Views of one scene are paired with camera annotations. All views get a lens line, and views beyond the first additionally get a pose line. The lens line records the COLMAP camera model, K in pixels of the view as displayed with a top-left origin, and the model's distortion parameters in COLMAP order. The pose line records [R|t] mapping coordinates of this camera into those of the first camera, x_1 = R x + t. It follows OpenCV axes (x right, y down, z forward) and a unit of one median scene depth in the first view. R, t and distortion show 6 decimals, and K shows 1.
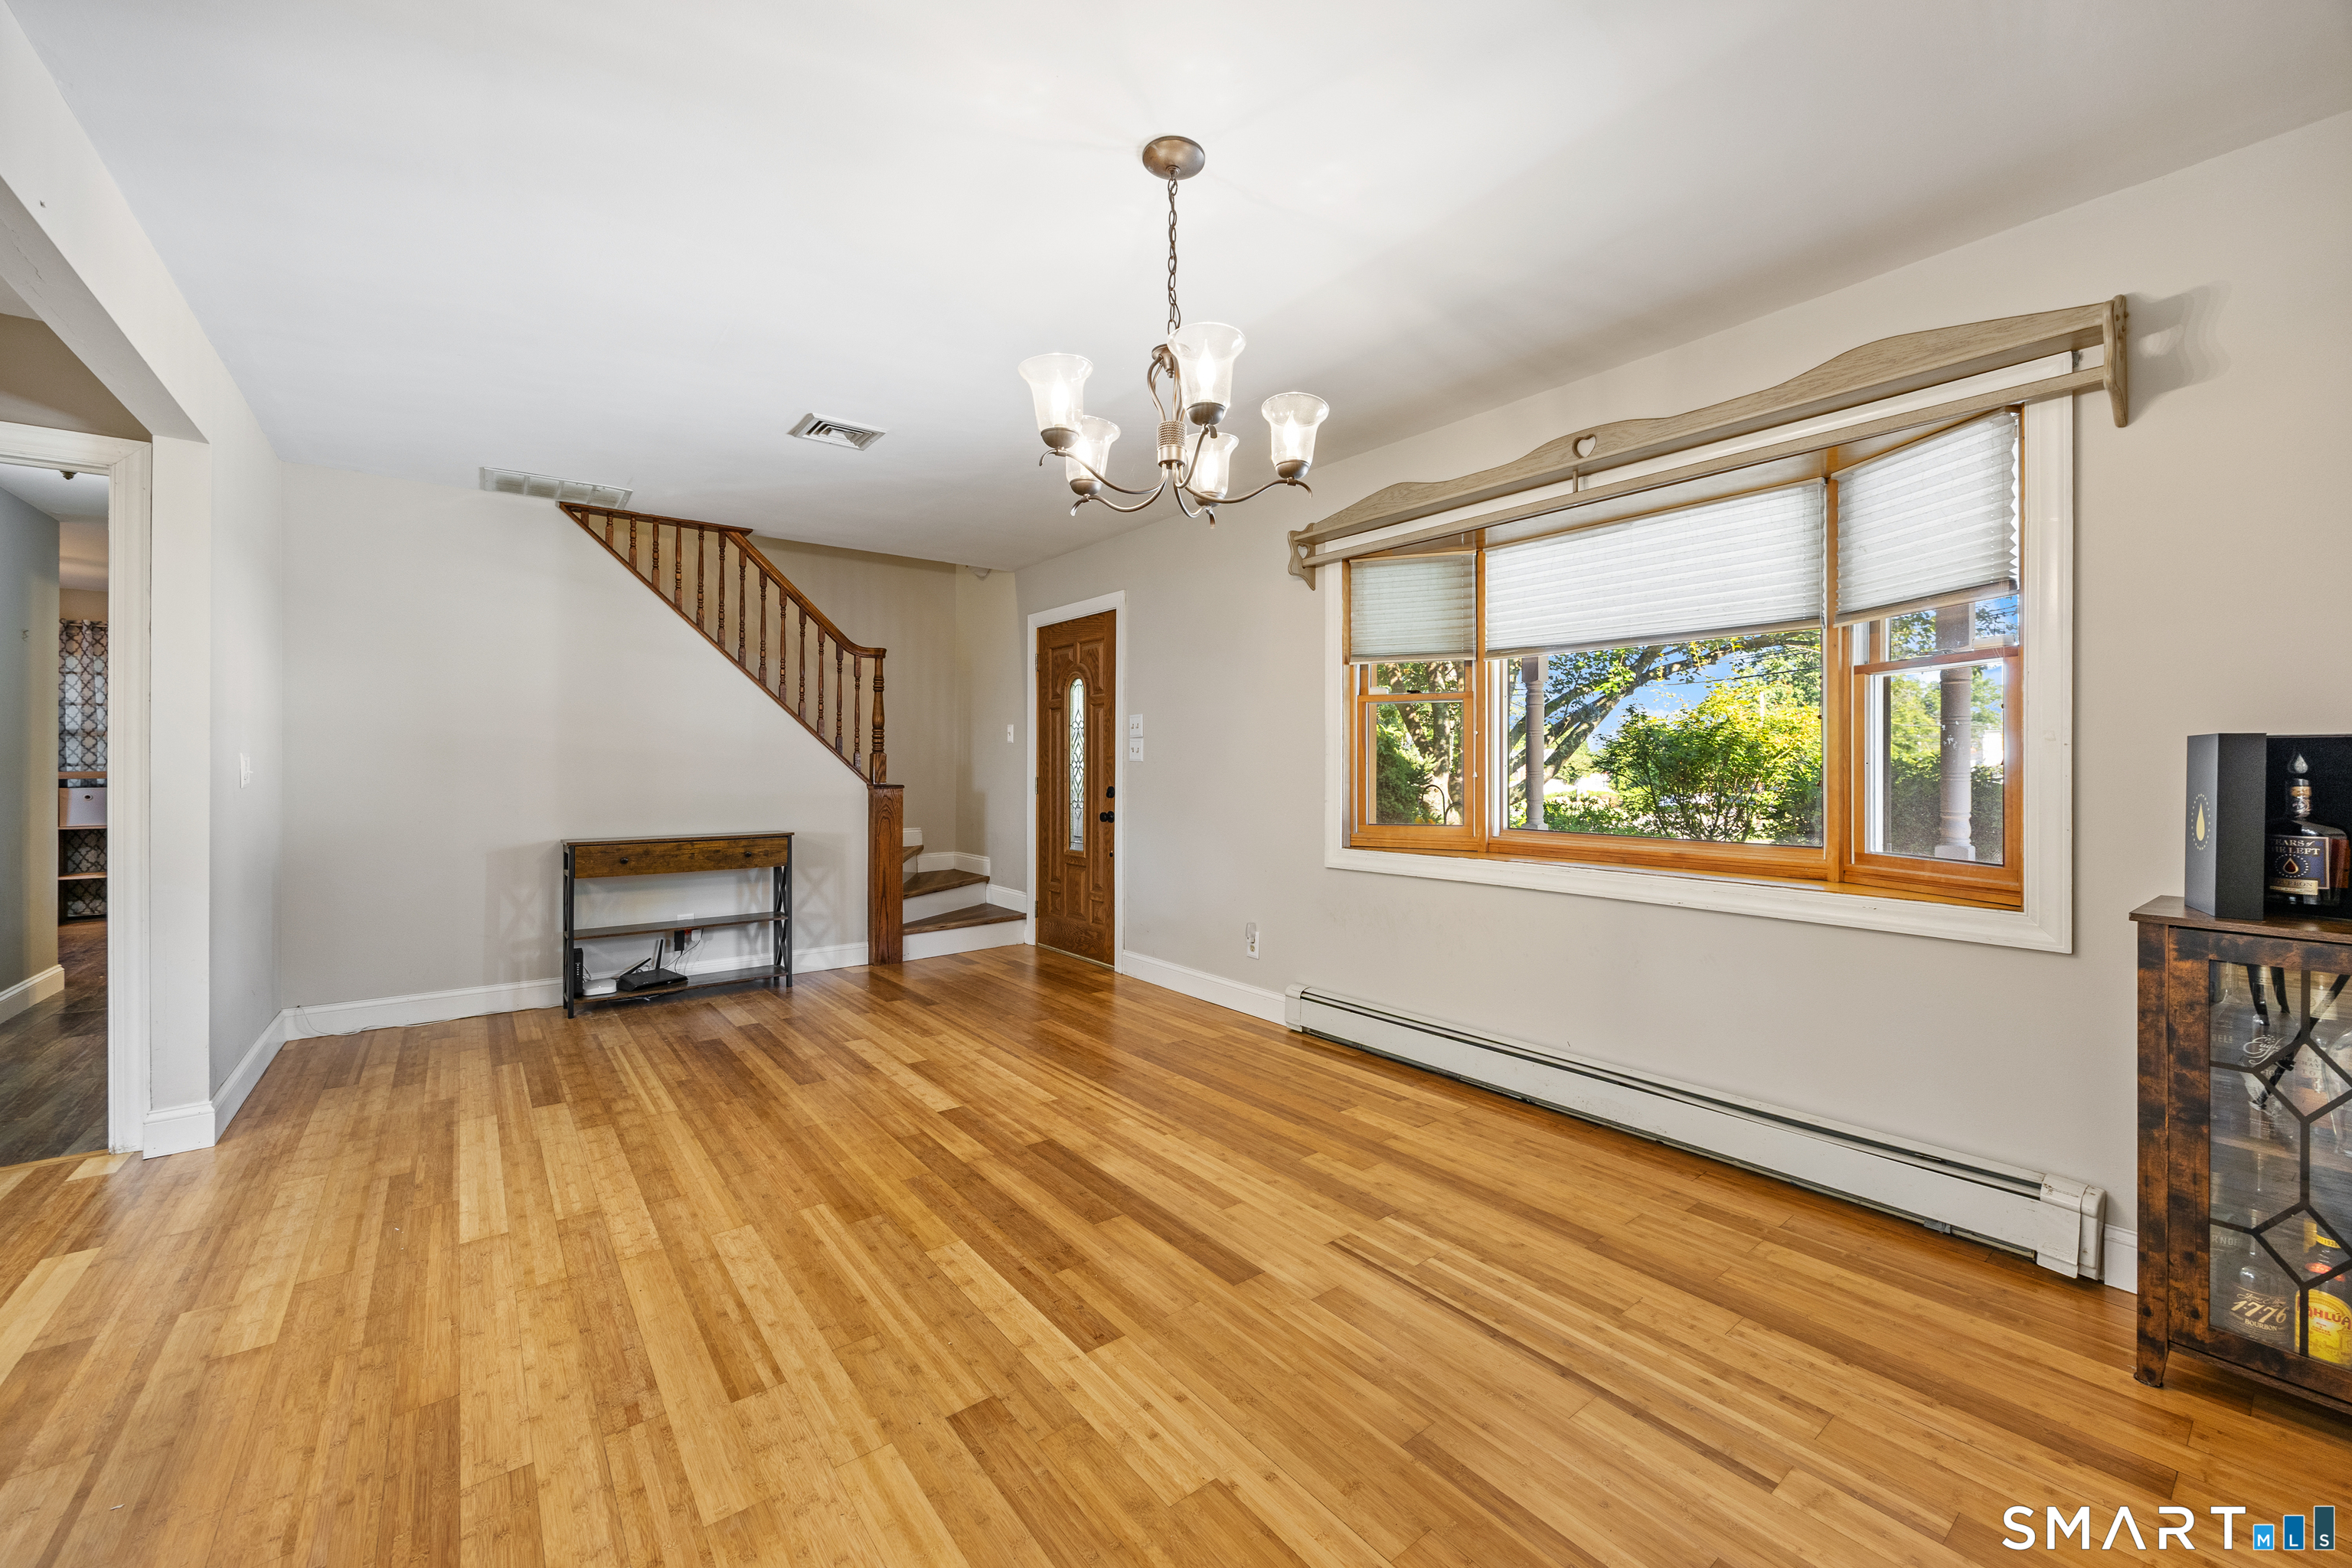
lens RADIAL K [[923.2, 0, 1199.2], [0, 923.2, 740.3], [0, 0, 1]] dist [-0.003547, -0.000204]
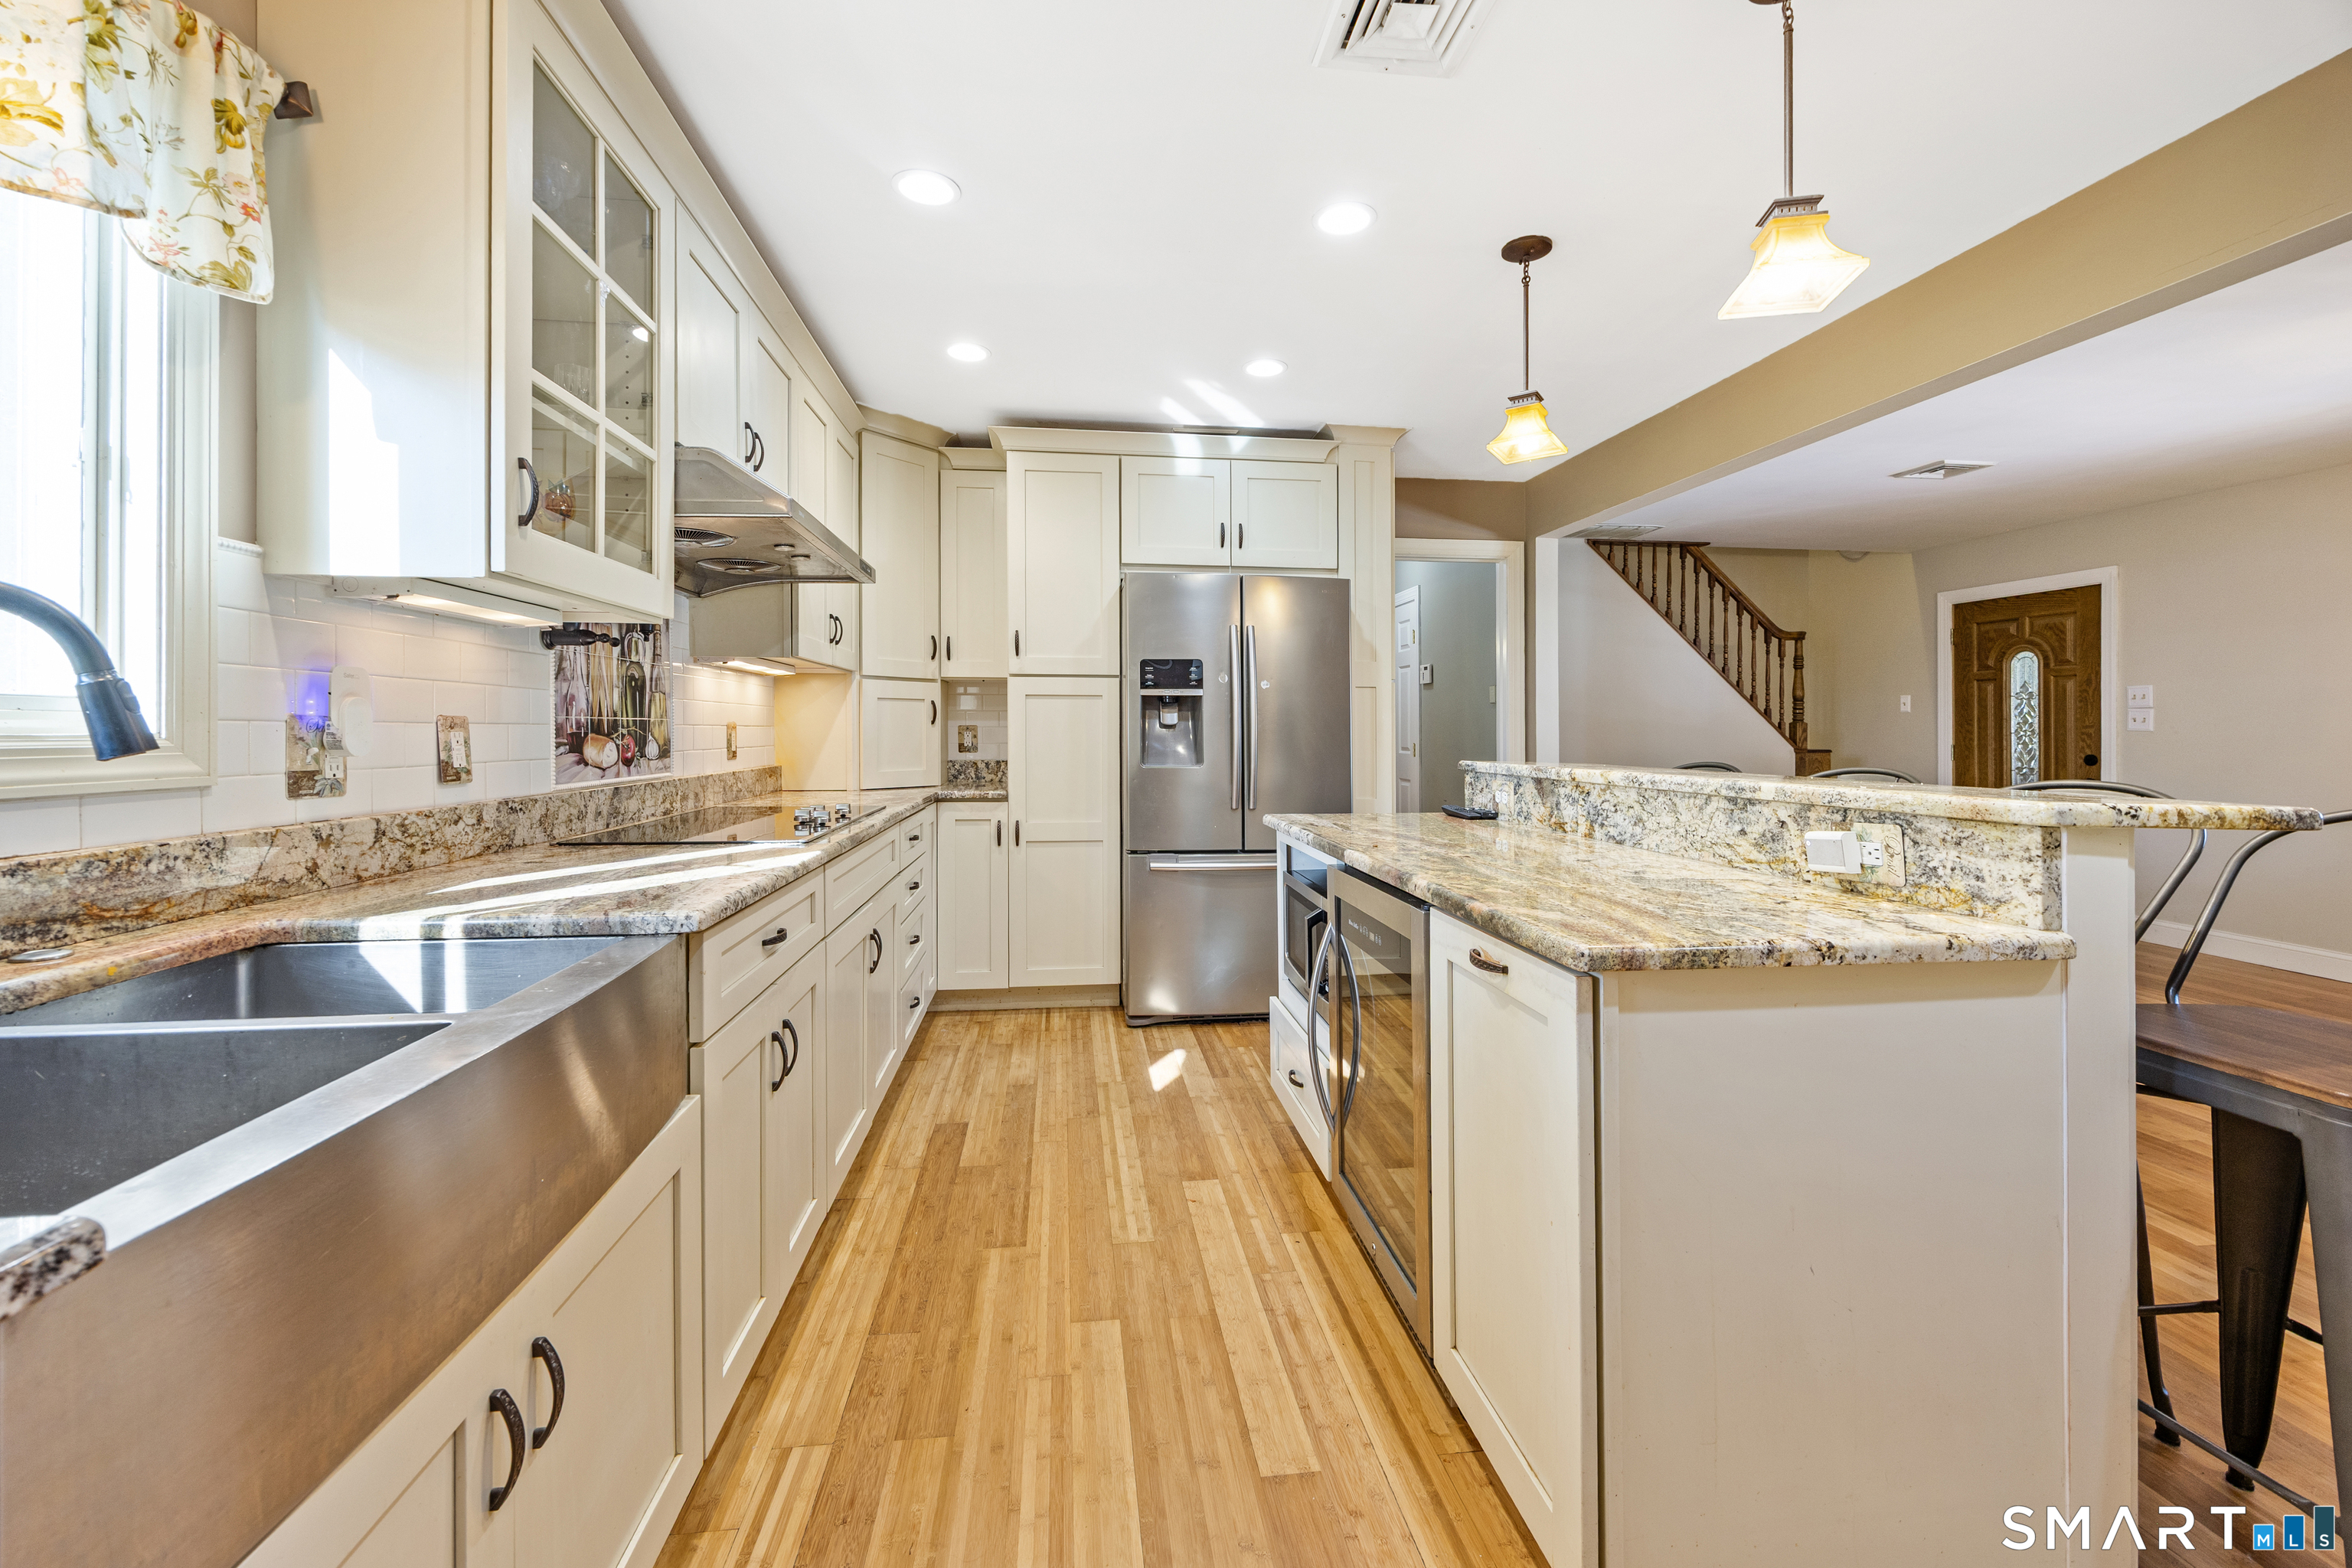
lens RADIAL K [[923.2, 0, 1182.7], [0, 923.2, 721.0], [0, 0, 1]] dist [-0.003547, -0.000204]
pose [[0.853017, 0.000048, -0.521883, -0.772308], [0.008578, 0.999864, 0.014114, -0.019190], [0.521812, -0.016516, 0.852901, -0.777858]]
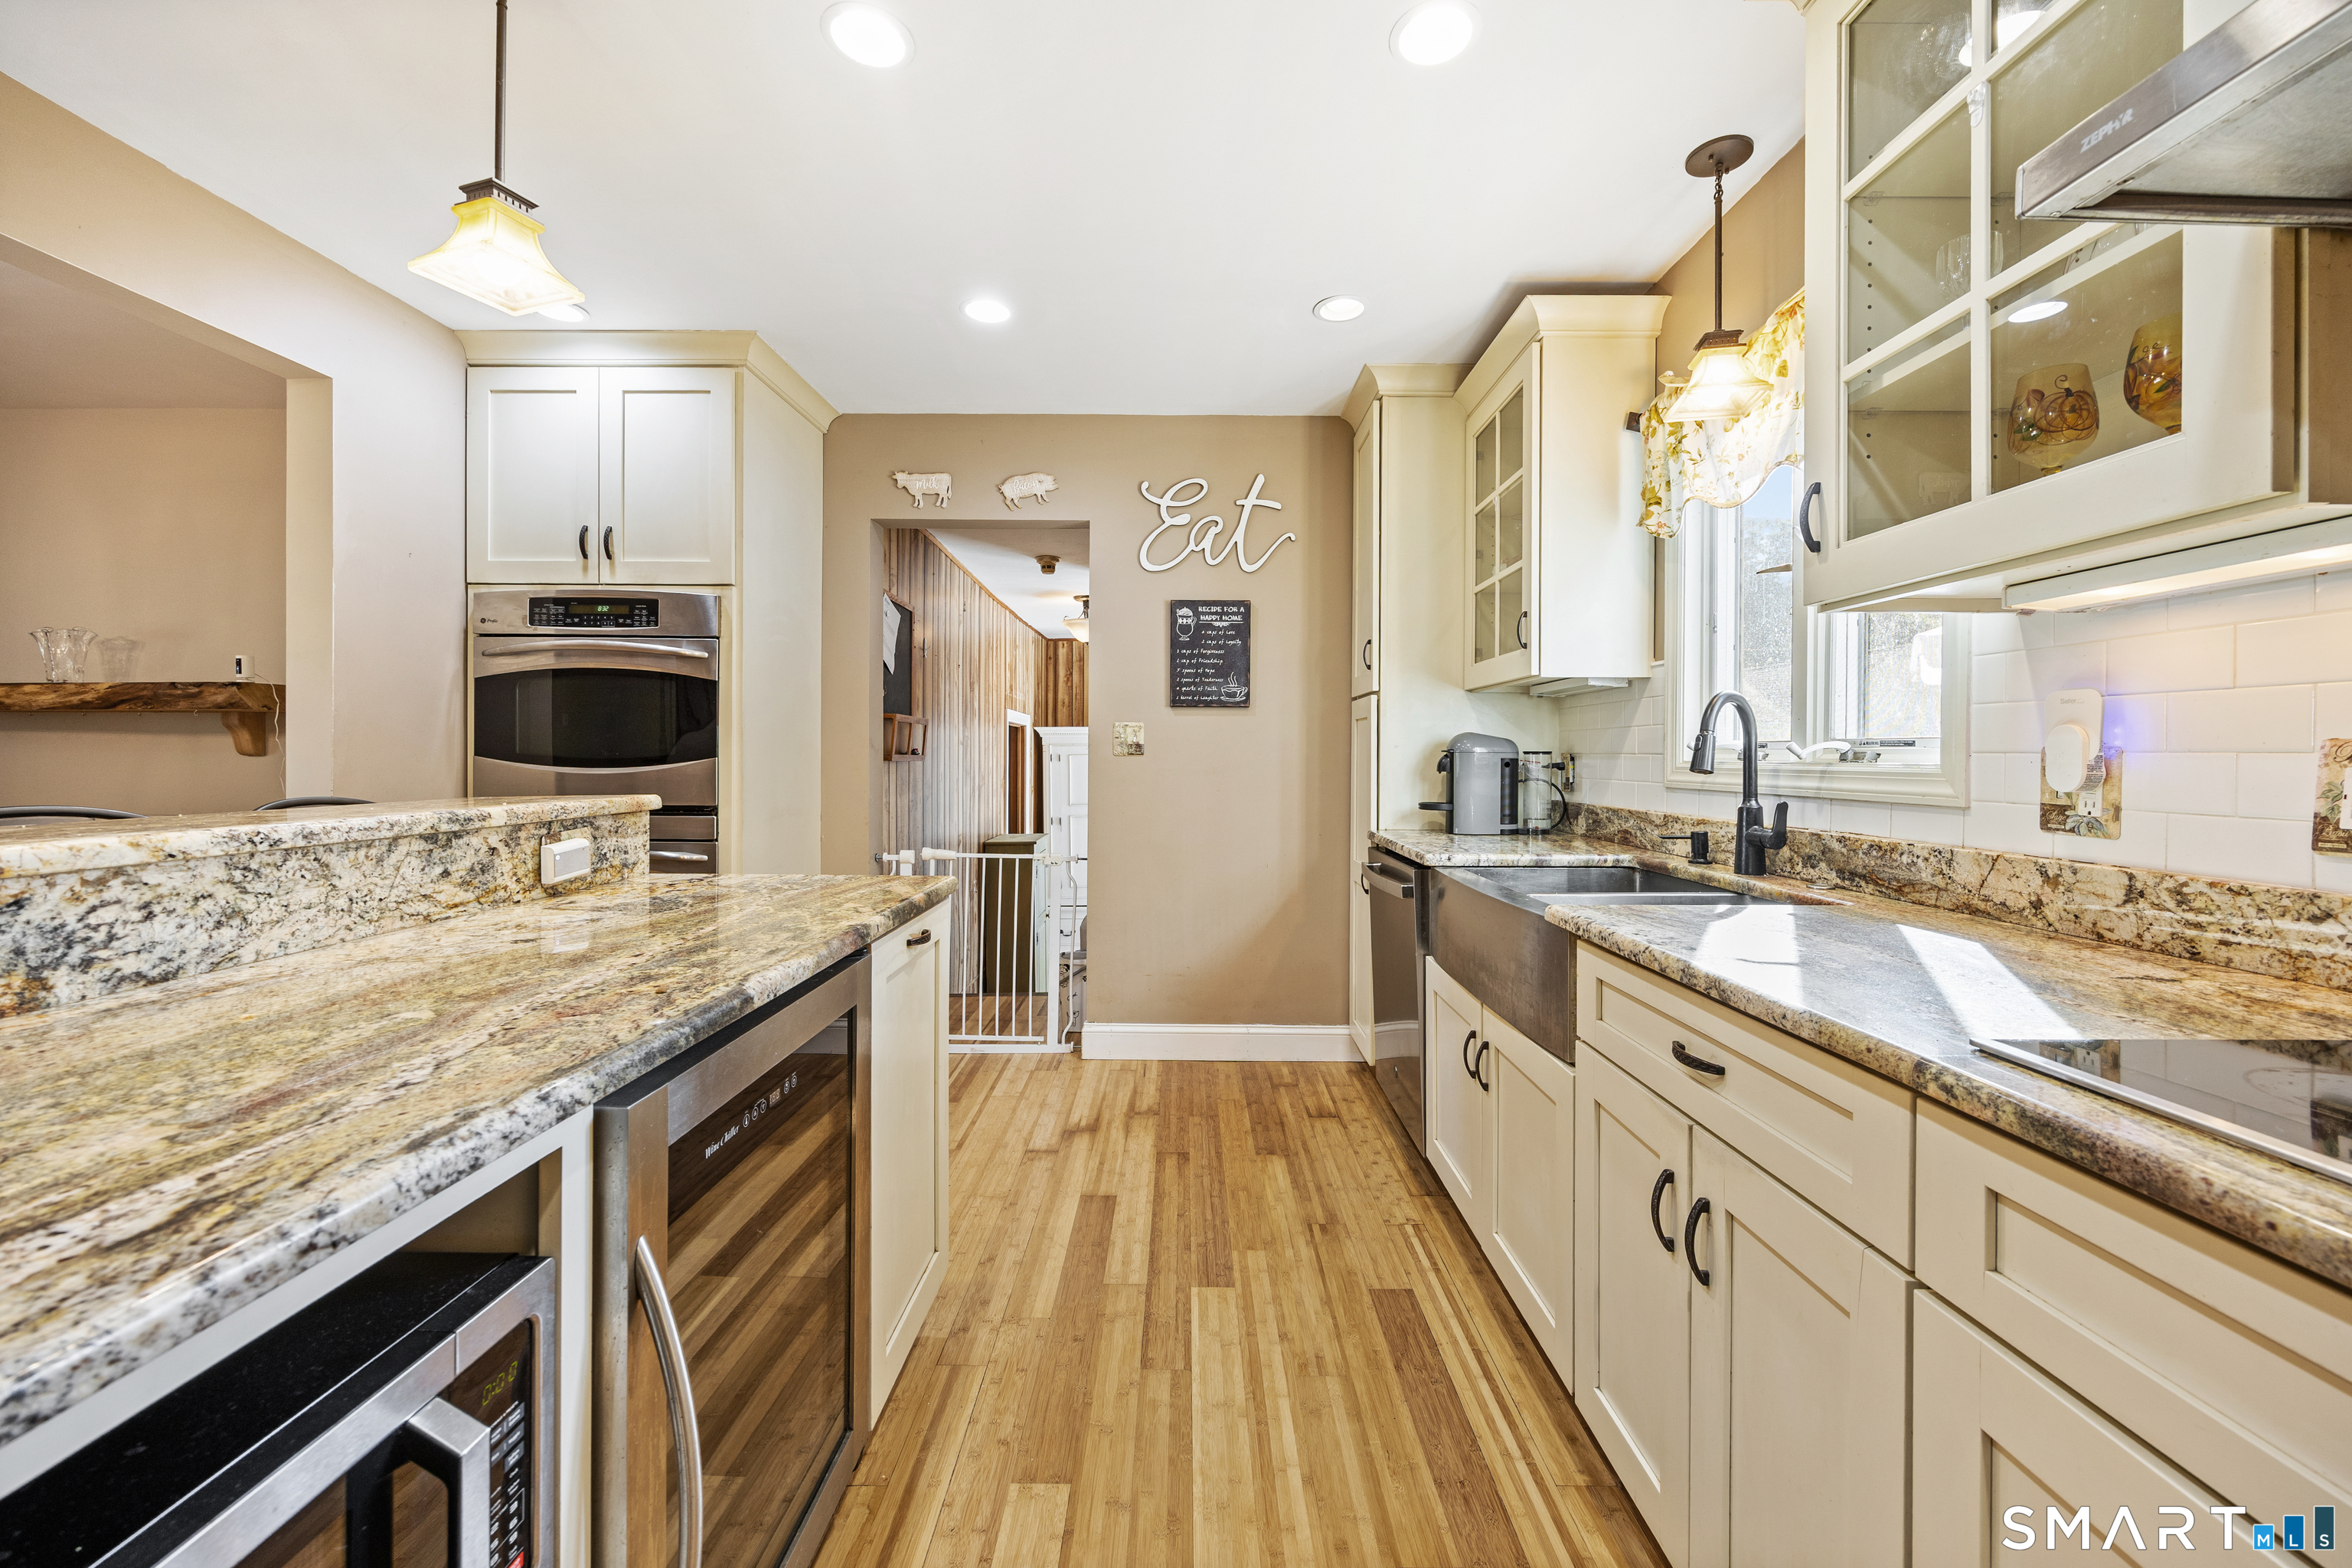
lens RADIAL K [[923.2, 0, 1197.2], [0, 923.2, 776.3], [0, 0, 1]] dist [-0.003547, -0.000204]
pose [[-0.783091, -0.015800, 0.621707, -1.359500], [-0.020313, 0.999794, -0.000178, 0.004095], [-0.621576, -0.012768, -0.783250, 0.020272]]
